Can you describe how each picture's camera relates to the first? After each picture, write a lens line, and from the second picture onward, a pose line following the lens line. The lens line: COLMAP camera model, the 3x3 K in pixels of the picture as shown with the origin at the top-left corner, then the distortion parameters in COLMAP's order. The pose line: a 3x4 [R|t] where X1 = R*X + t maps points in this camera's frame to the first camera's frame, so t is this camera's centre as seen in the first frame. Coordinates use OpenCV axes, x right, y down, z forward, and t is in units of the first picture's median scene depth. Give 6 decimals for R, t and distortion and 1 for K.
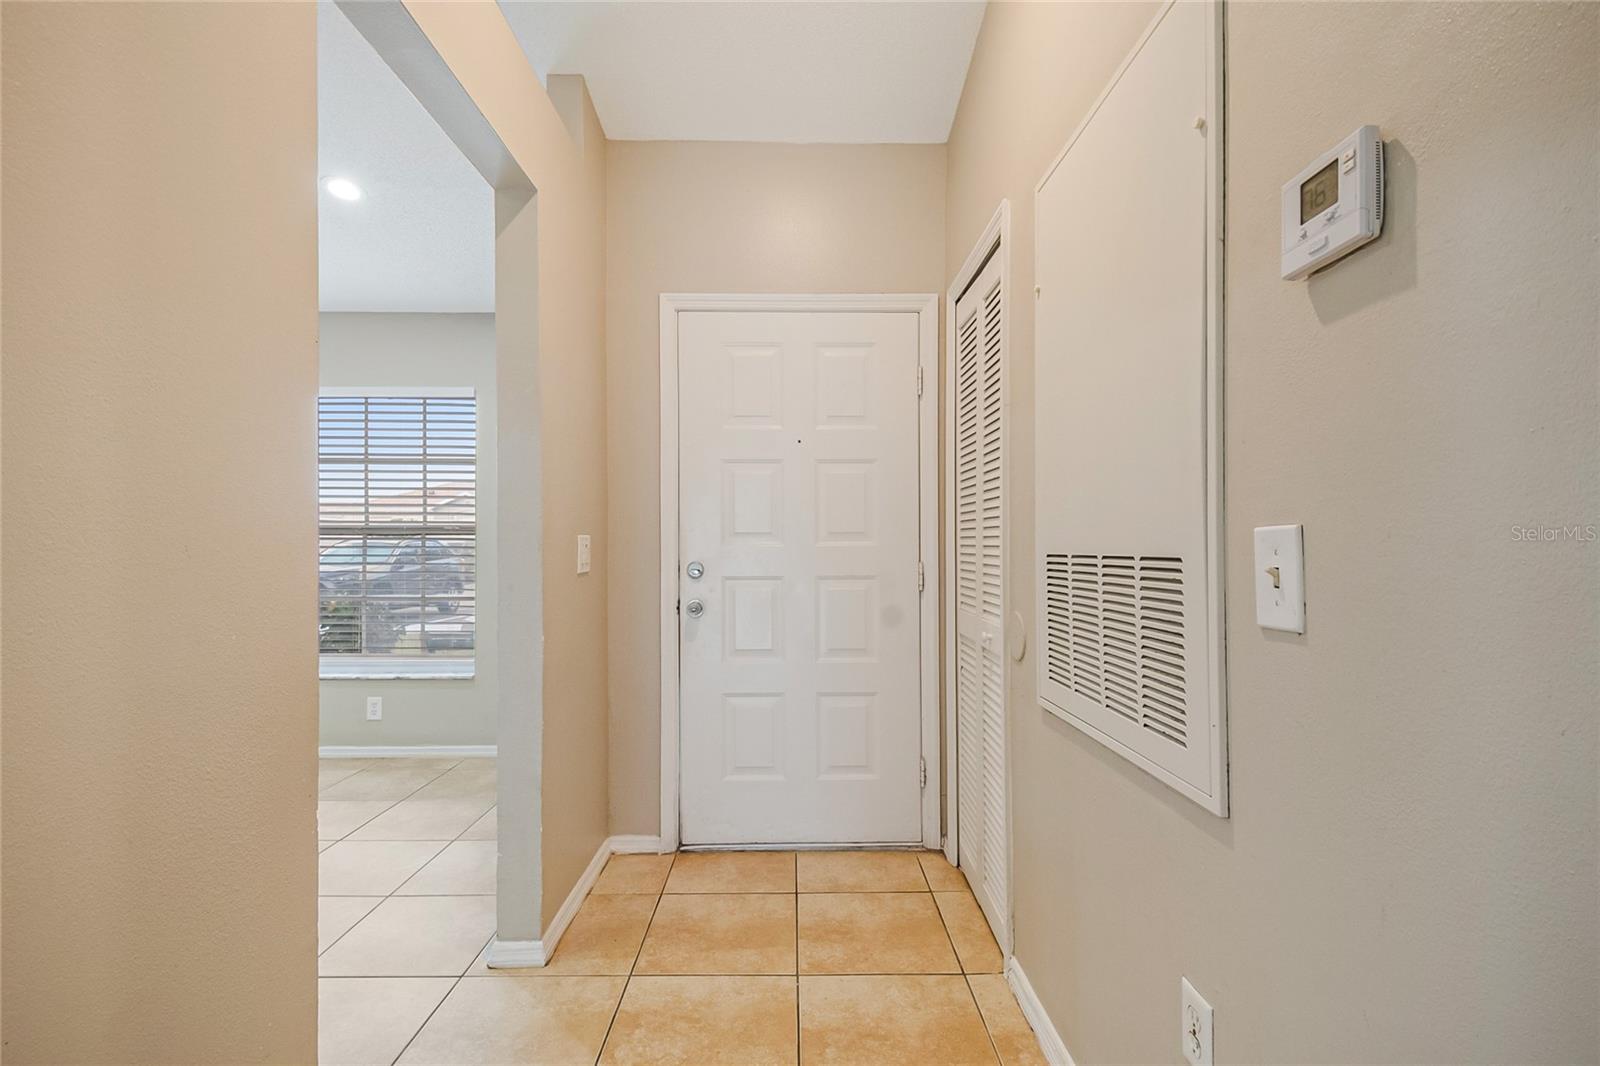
lens RADIAL K [[701.7, 0, 813.7], [0, 701.7, 535.8], [0, 0, 1]] dist [0.018186, -0.012949]
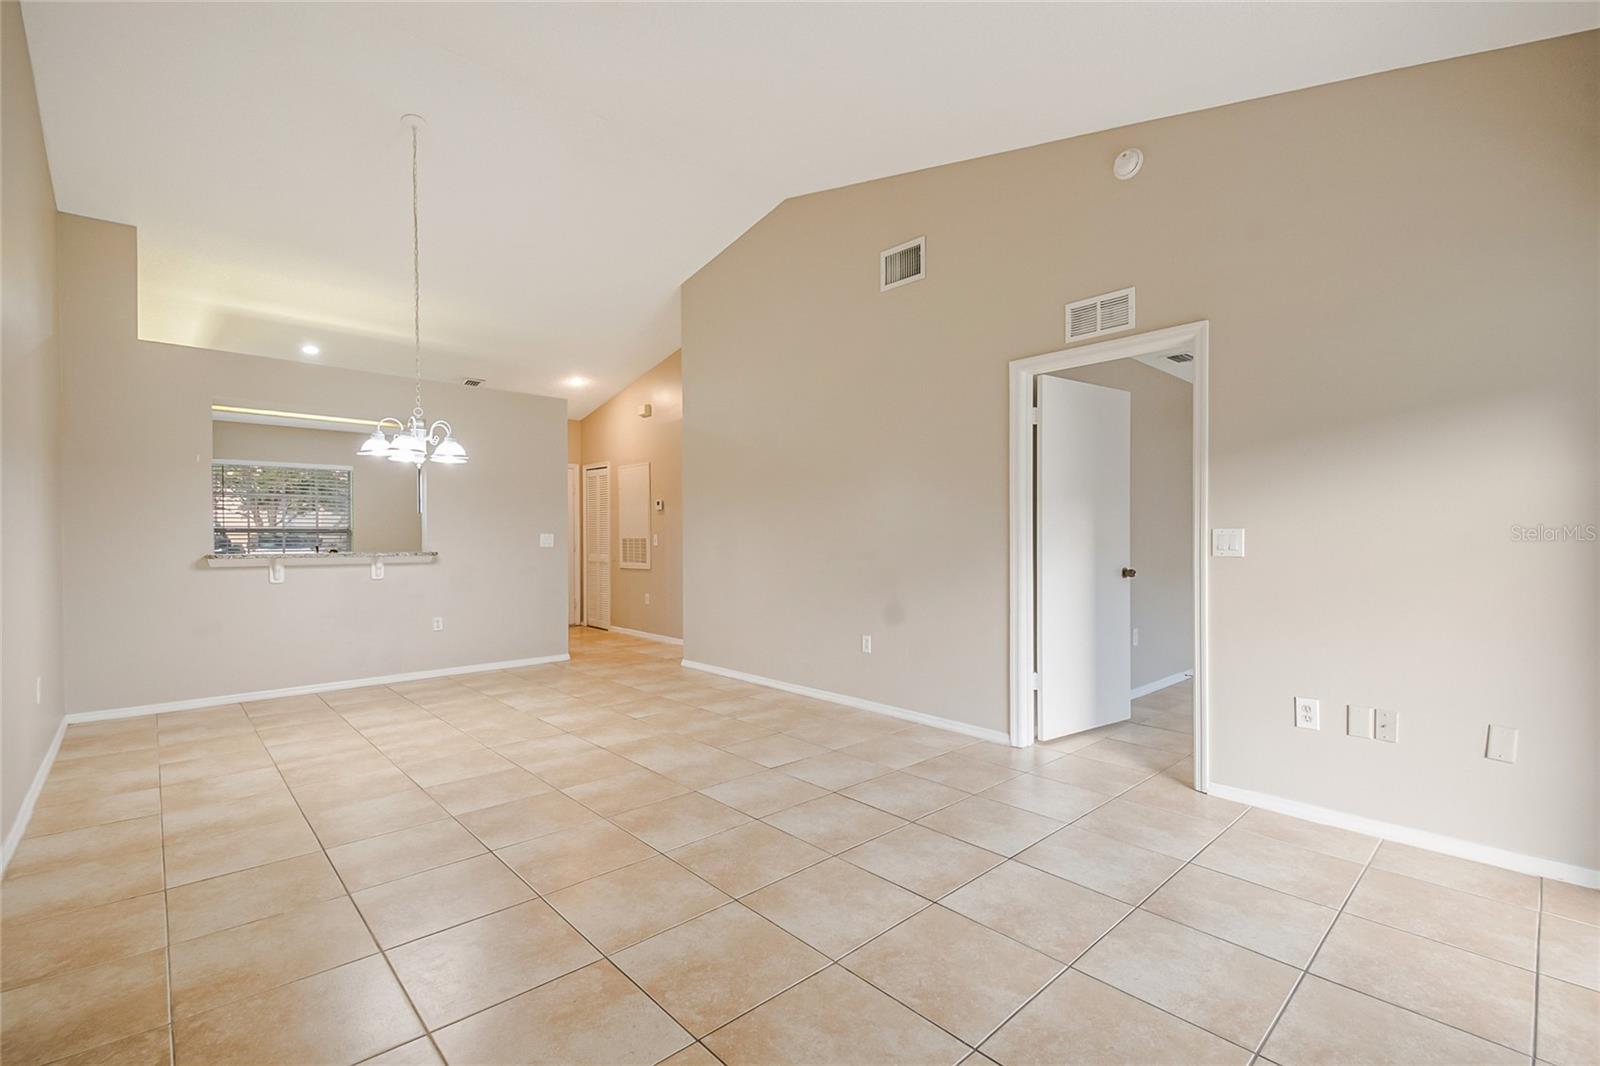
lens RADIAL K [[701.7, 0, 800.1], [0, 701.7, 548.7], [0, 0, 1]] dist [0.018186, -0.012949]
pose [[0.752349, -0.004718, 0.658748, -1.446310], [-0.009133, 0.999804, 0.017591, -0.003870], [-0.658702, -0.019251, 0.752158, -2.604483]]
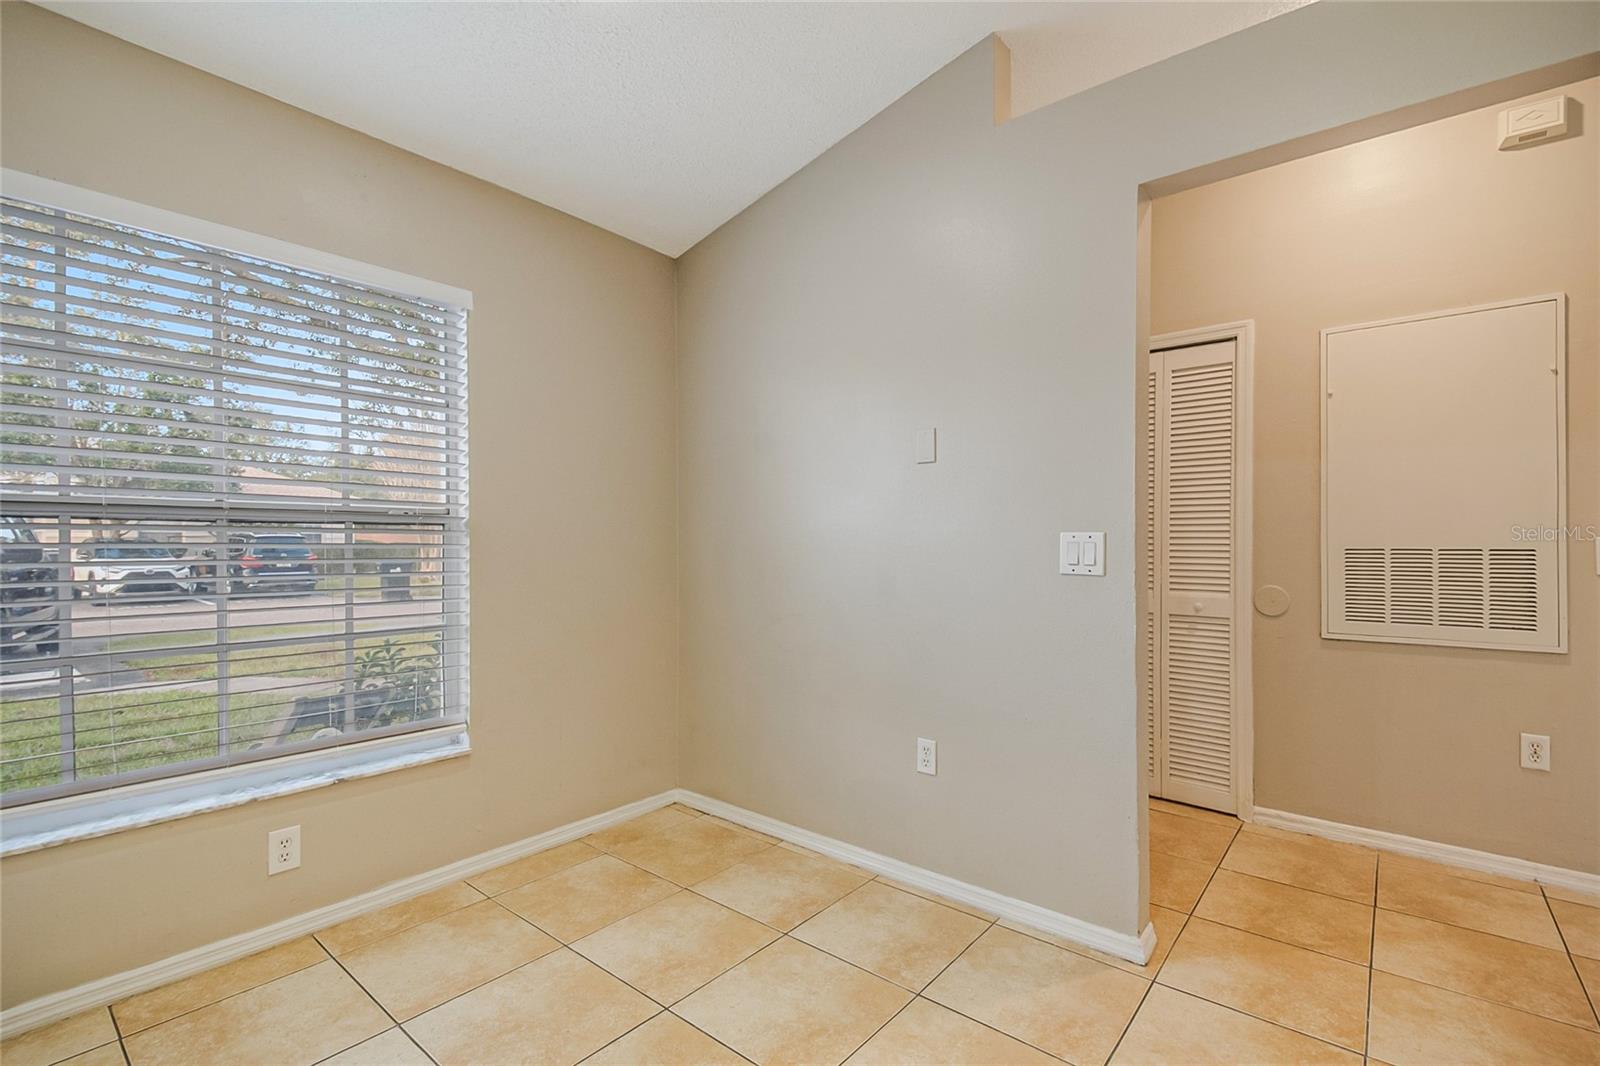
lens RADIAL K [[701.7, 0, 799.9], [0, 701.7, 534.0], [0, 0, 1]] dist [0.018186, -0.012949]
pose [[0.653625, 0.012678, 0.756712, -1.235786], [-0.012022, 0.999907, -0.006367, 0.010537], [-0.756723, -0.004936, 0.653717, 0.578564]]
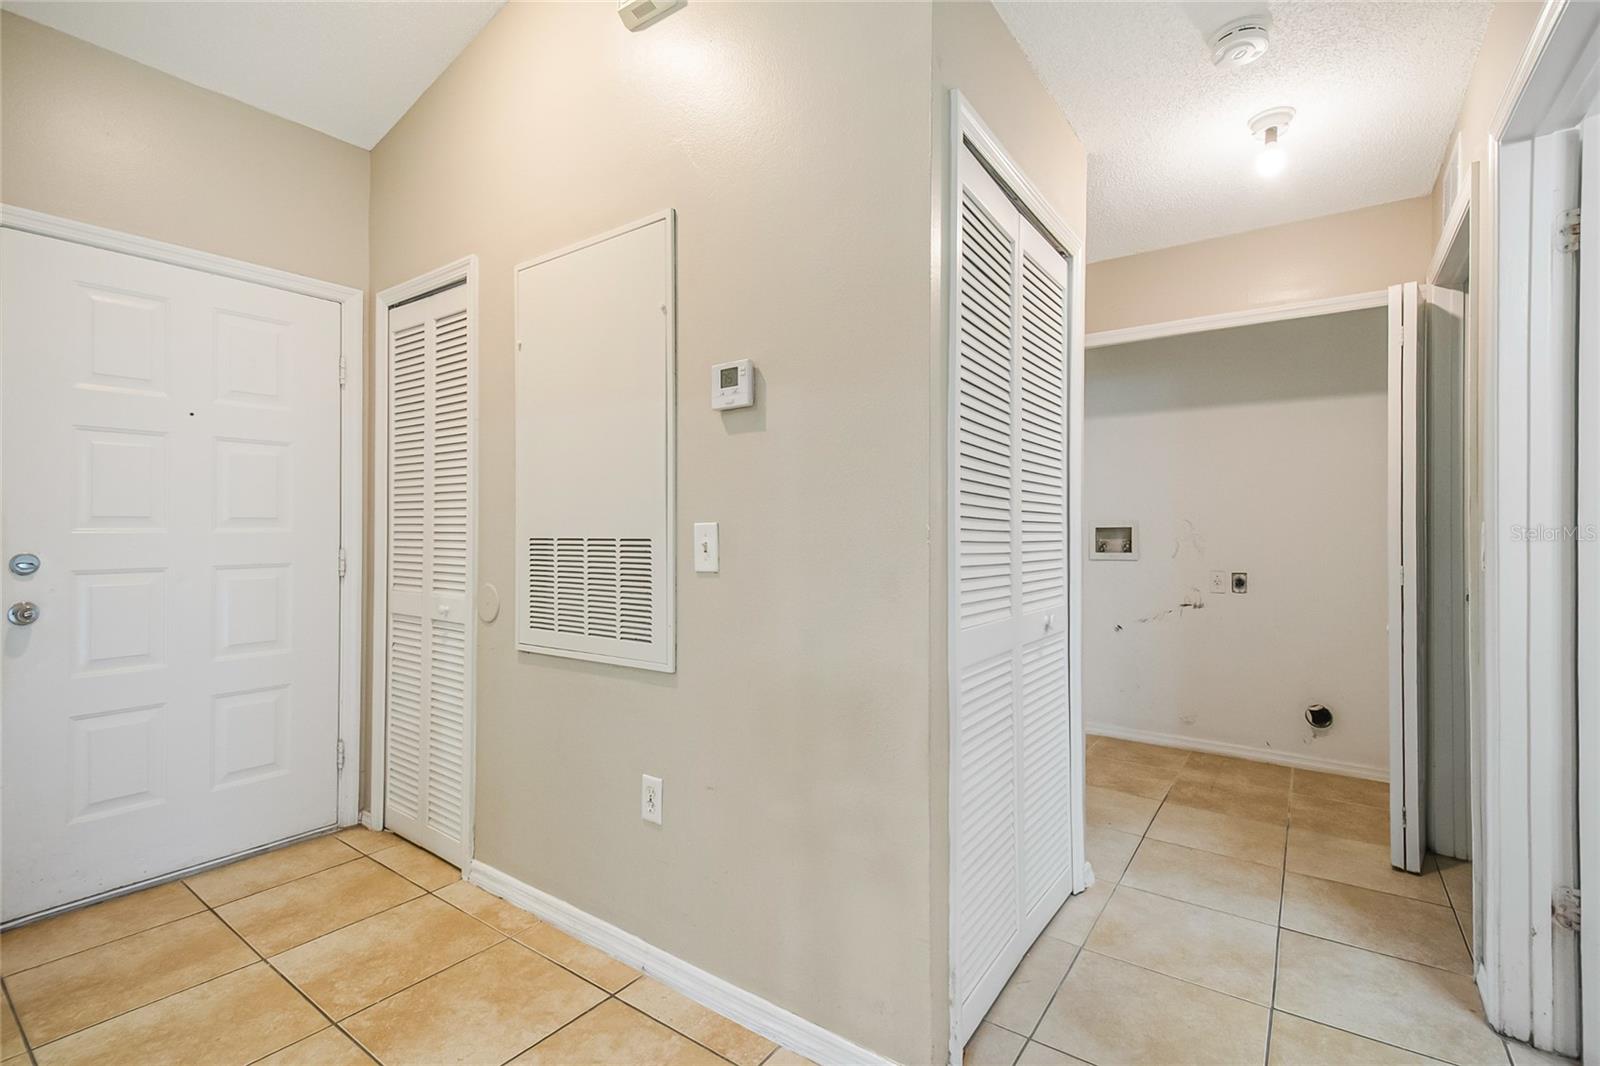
lens RADIAL K [[701.7, 0, 808.3], [0, 701.7, 516.9], [0, 0, 1]] dist [0.018186, -0.012949]
pose [[0.597304, 0.018328, 0.801806, -0.301458], [-0.011489, 0.999832, -0.014297, -0.001985], [-0.801933, -0.000672, 0.597414, -0.178880]]
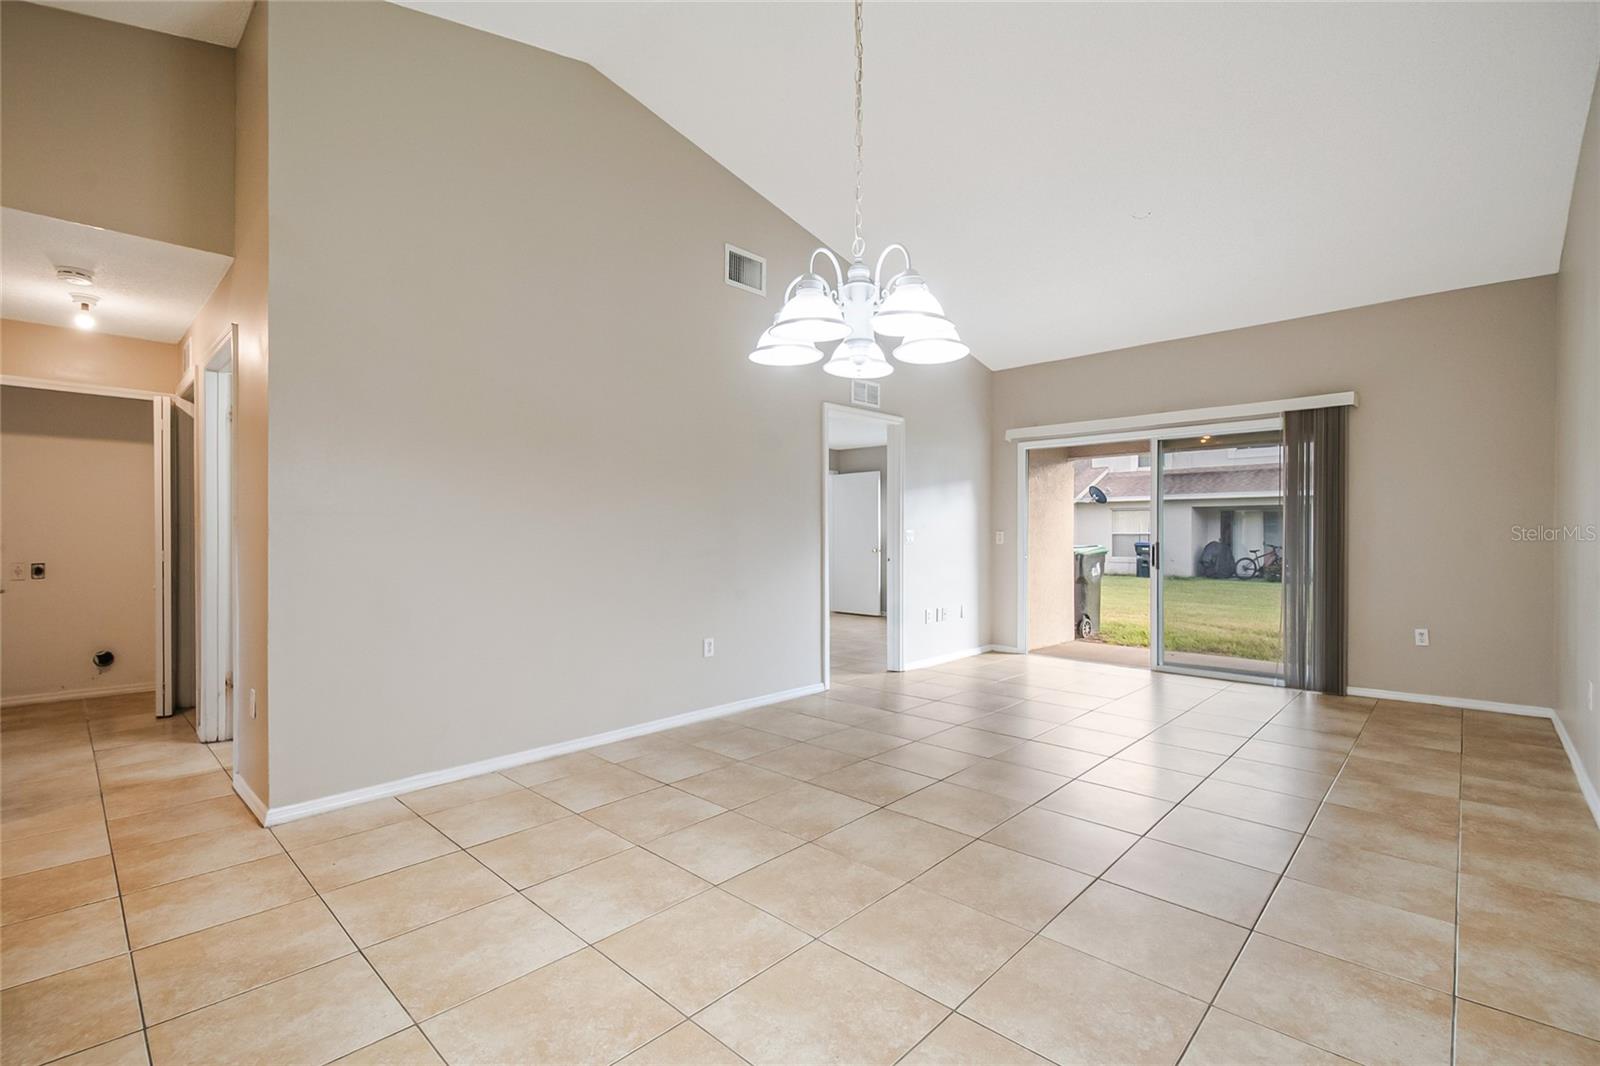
lens RADIAL K [[701.7, 0, 822.3], [0, 701.7, 543.8], [0, 0, 1]] dist [0.018186, -0.012949]
pose [[-0.719924, -0.002513, 0.694048, -1.506054], [-0.001476, 0.999997, 0.002089, 0.020798], [-0.694051, 0.000480, -0.719926, -0.127440]]
